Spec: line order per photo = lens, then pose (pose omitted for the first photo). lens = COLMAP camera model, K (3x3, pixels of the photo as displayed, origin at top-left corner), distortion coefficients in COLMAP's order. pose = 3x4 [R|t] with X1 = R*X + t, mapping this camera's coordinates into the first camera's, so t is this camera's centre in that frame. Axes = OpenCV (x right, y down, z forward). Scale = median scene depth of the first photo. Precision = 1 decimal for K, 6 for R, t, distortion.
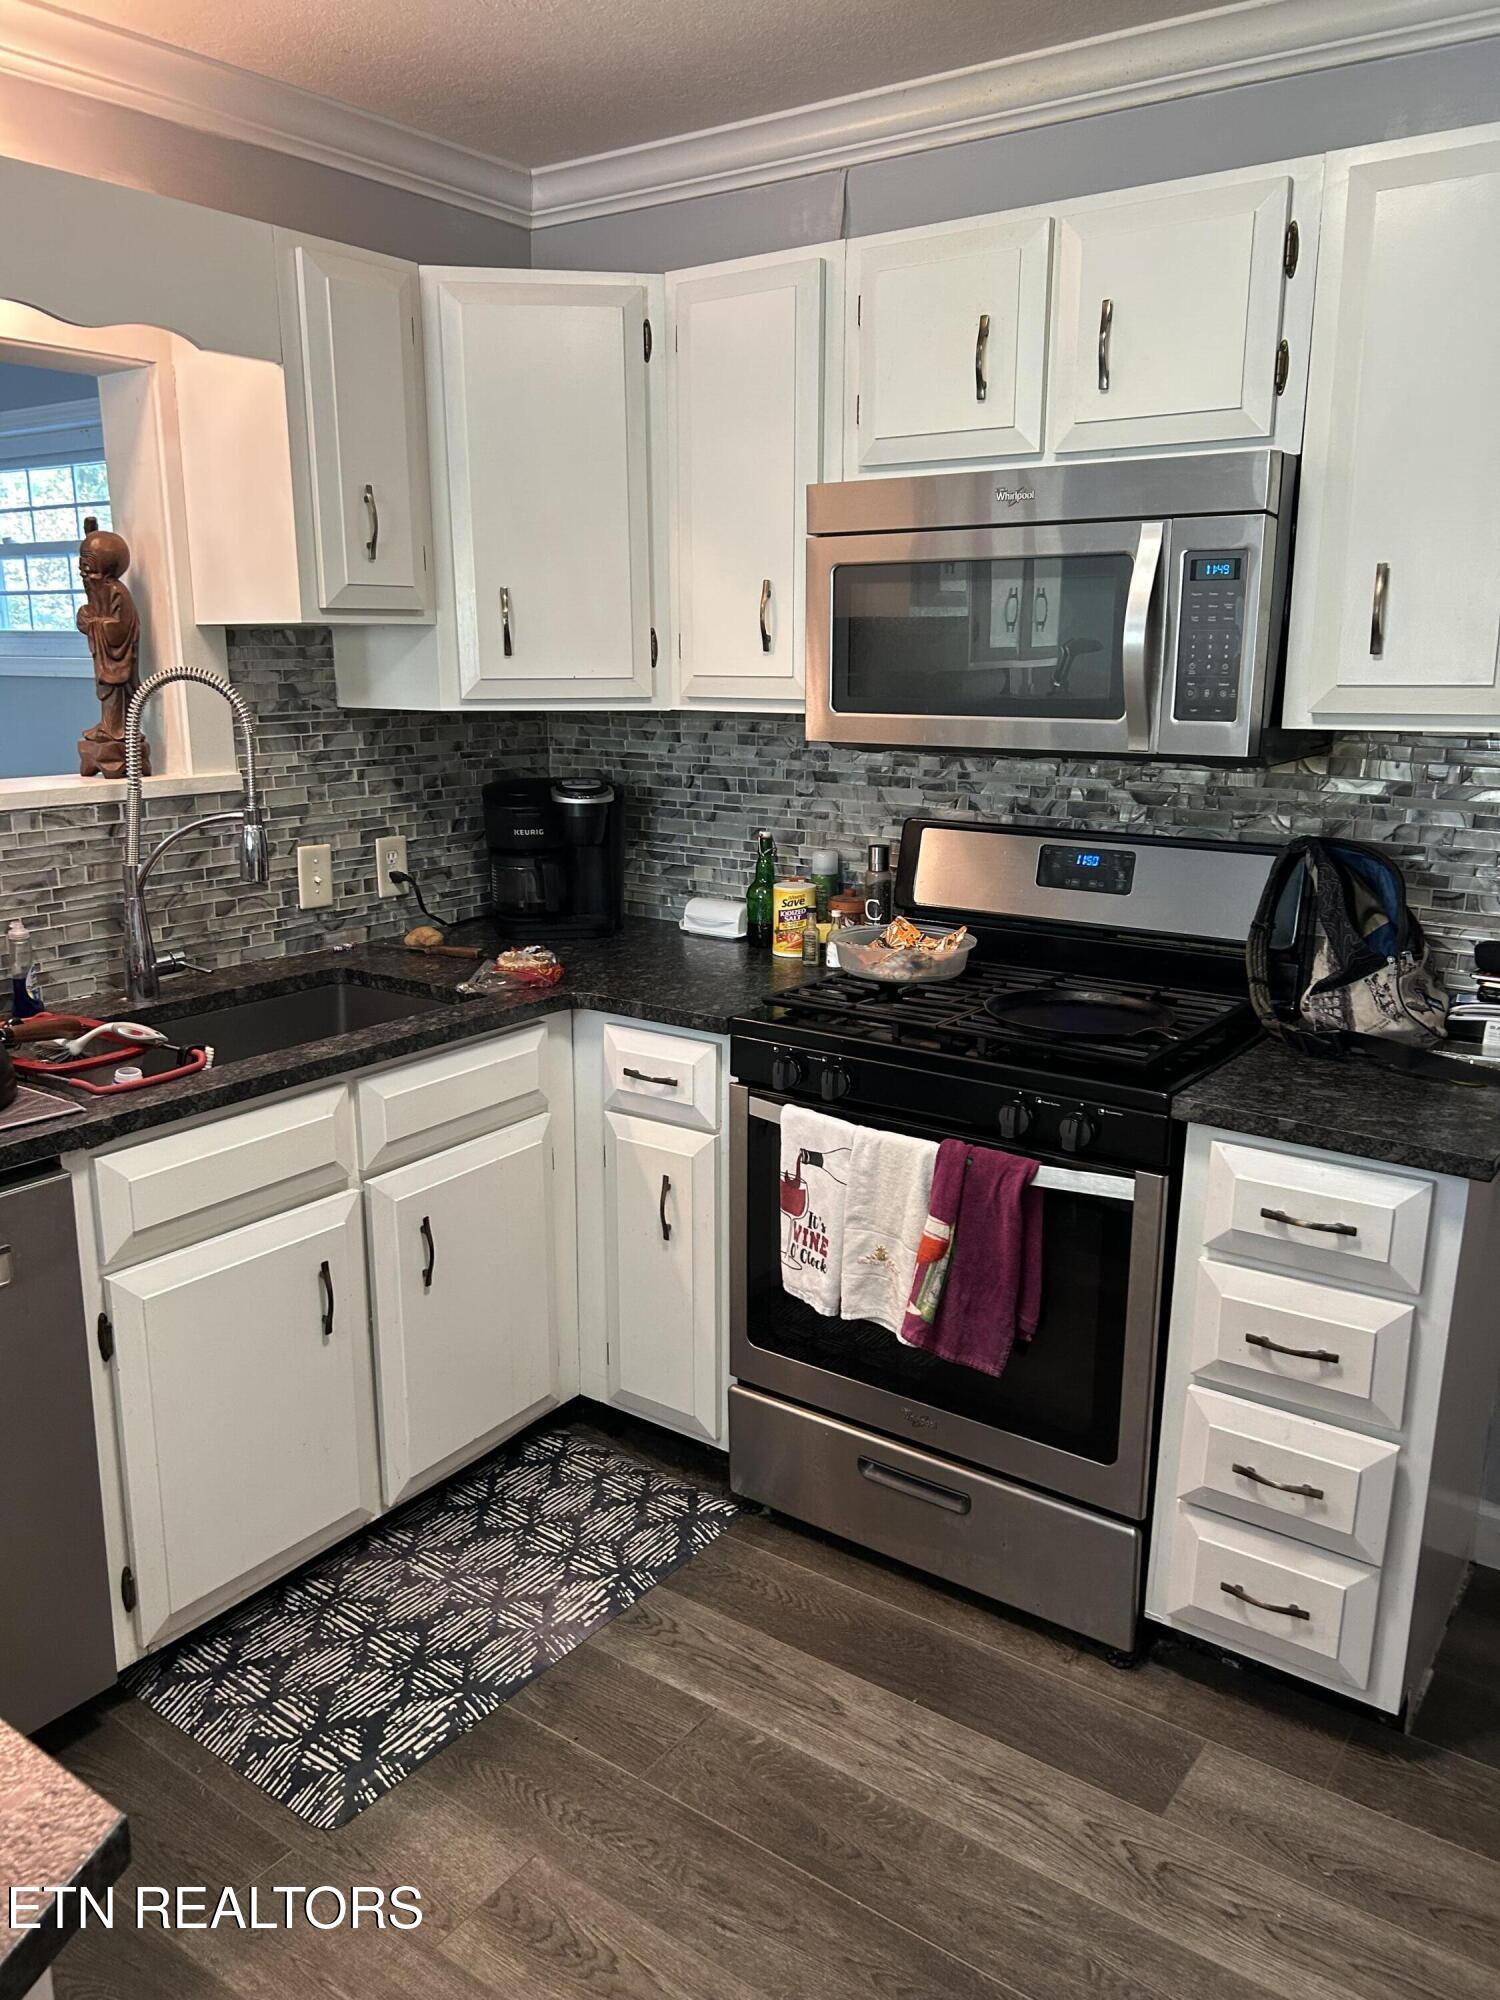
lens RADIAL K [[1508.8, 0, 750.7], [0, 1508.8, 1003.1], [0, 0, 1]] dist [0.048210, -0.055713]
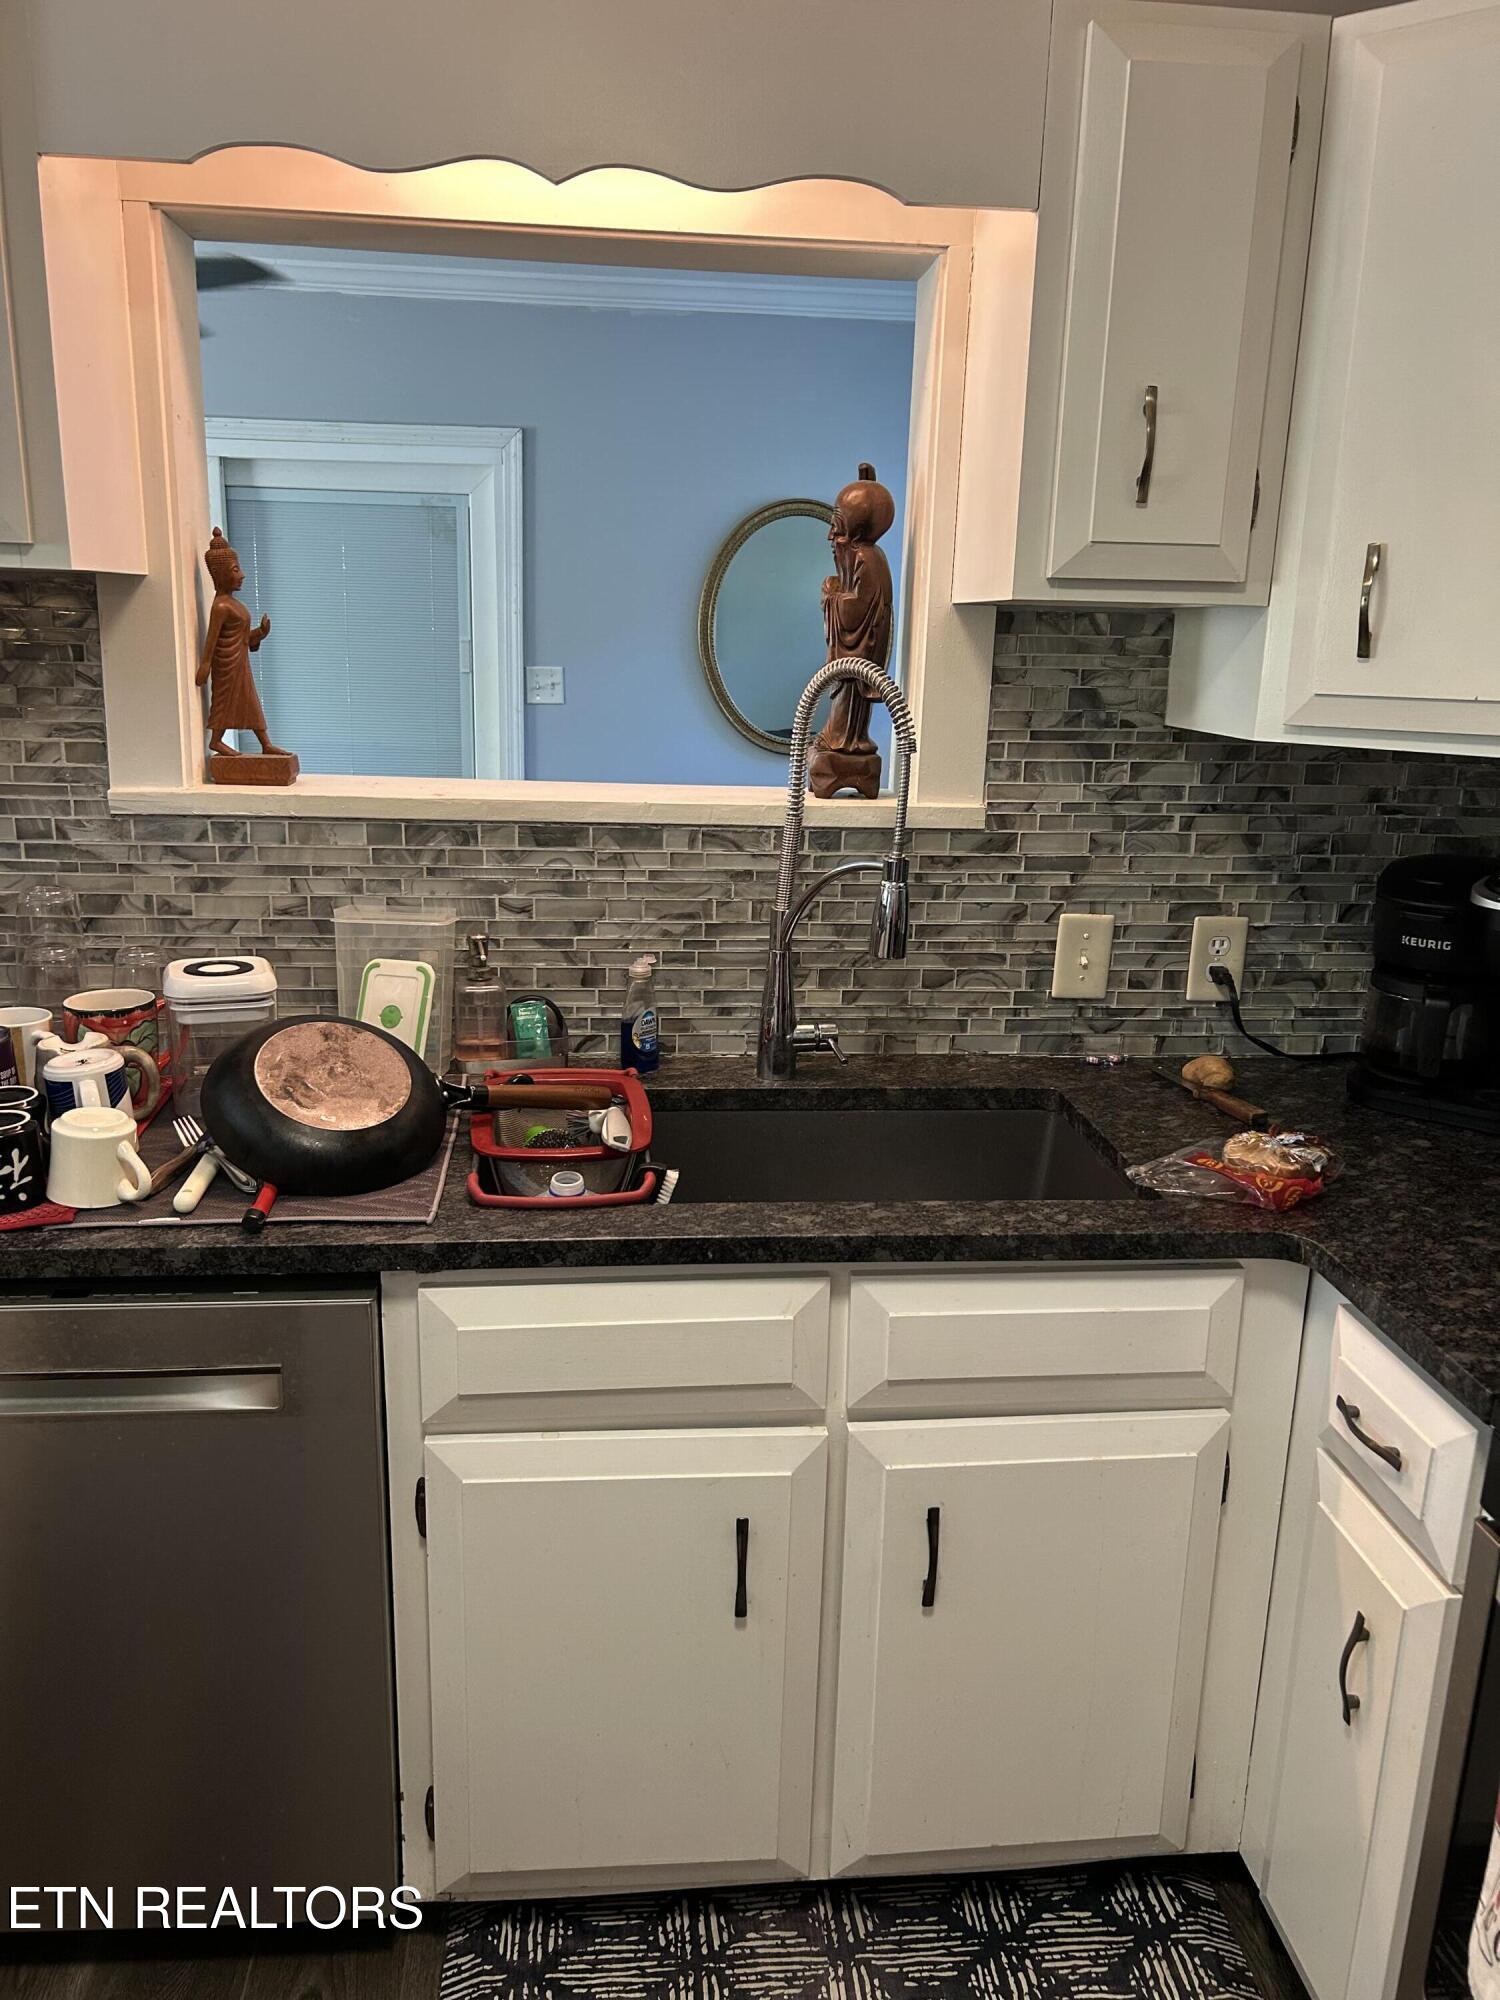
lens RADIAL K [[1508.8, 0, 744.9], [0, 1508.8, 1009.2], [0, 0, 1]] dist [0.048210, -0.055713]
pose [[0.655553, 0.202955, -0.727365, 0.144034], [-0.200835, 0.975375, 0.091151, -0.097642], [0.727953, 0.086326, 0.680171, 0.417227]]
